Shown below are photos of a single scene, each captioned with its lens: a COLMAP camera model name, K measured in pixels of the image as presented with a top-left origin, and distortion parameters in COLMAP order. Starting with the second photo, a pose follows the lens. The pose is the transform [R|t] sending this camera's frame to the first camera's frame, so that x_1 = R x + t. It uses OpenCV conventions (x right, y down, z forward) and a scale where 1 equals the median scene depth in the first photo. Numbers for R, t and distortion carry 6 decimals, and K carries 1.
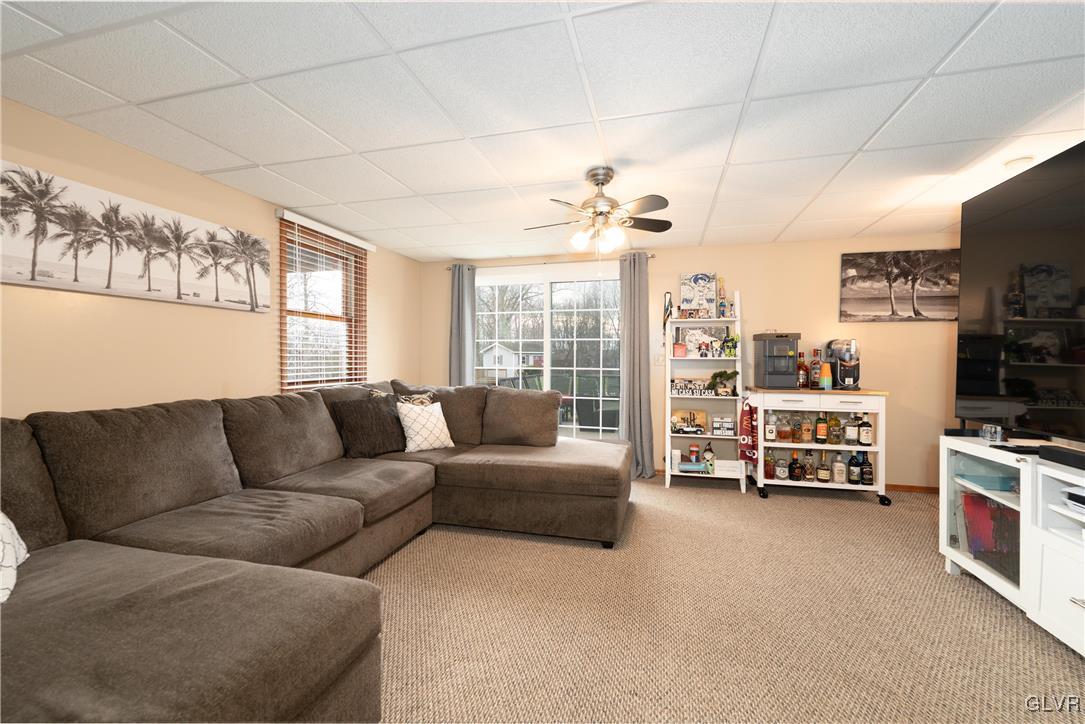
lens RADIAL K [[443.9, 0, 543.8], [0, 443.9, 361.5], [0, 0, 1]] dist [-0.000452, -0.000530]
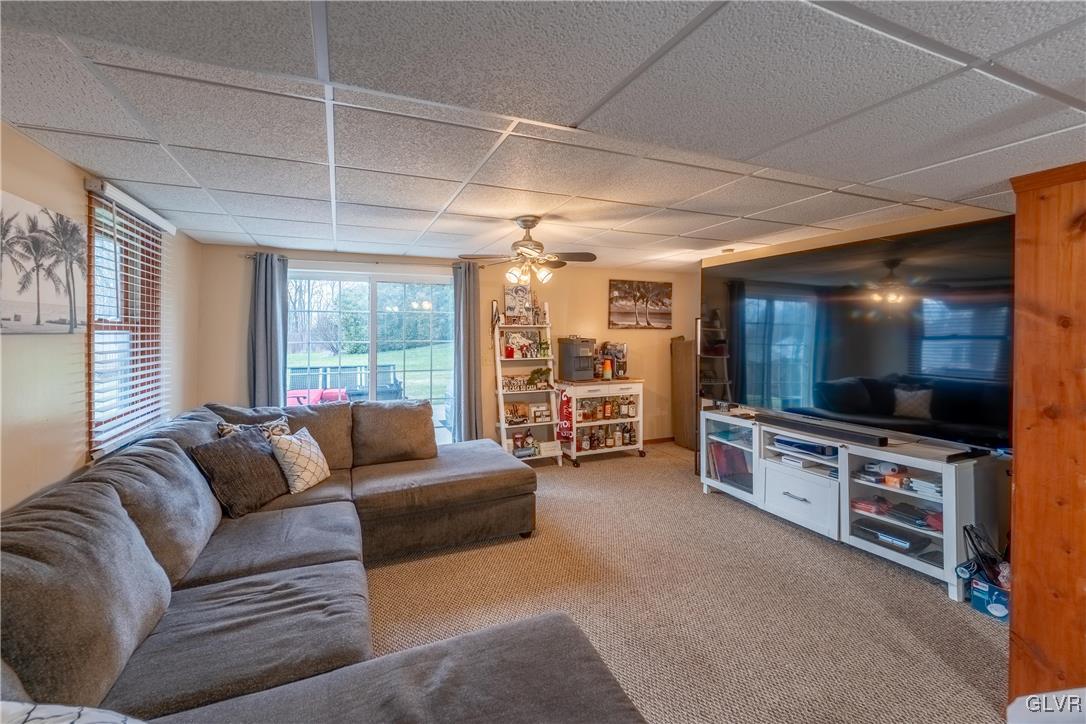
lens RADIAL K [[444.3, 0, 552.2], [0, 444.3, 335.9], [0, 0, 1]] dist [-0.000452, -0.000530]
pose [[0.789804, -0.005746, 0.613332, -0.349294], [0.009726, 0.999948, -0.003157, -0.070885], [-0.613282, 0.008459, 0.789819, 0.022755]]
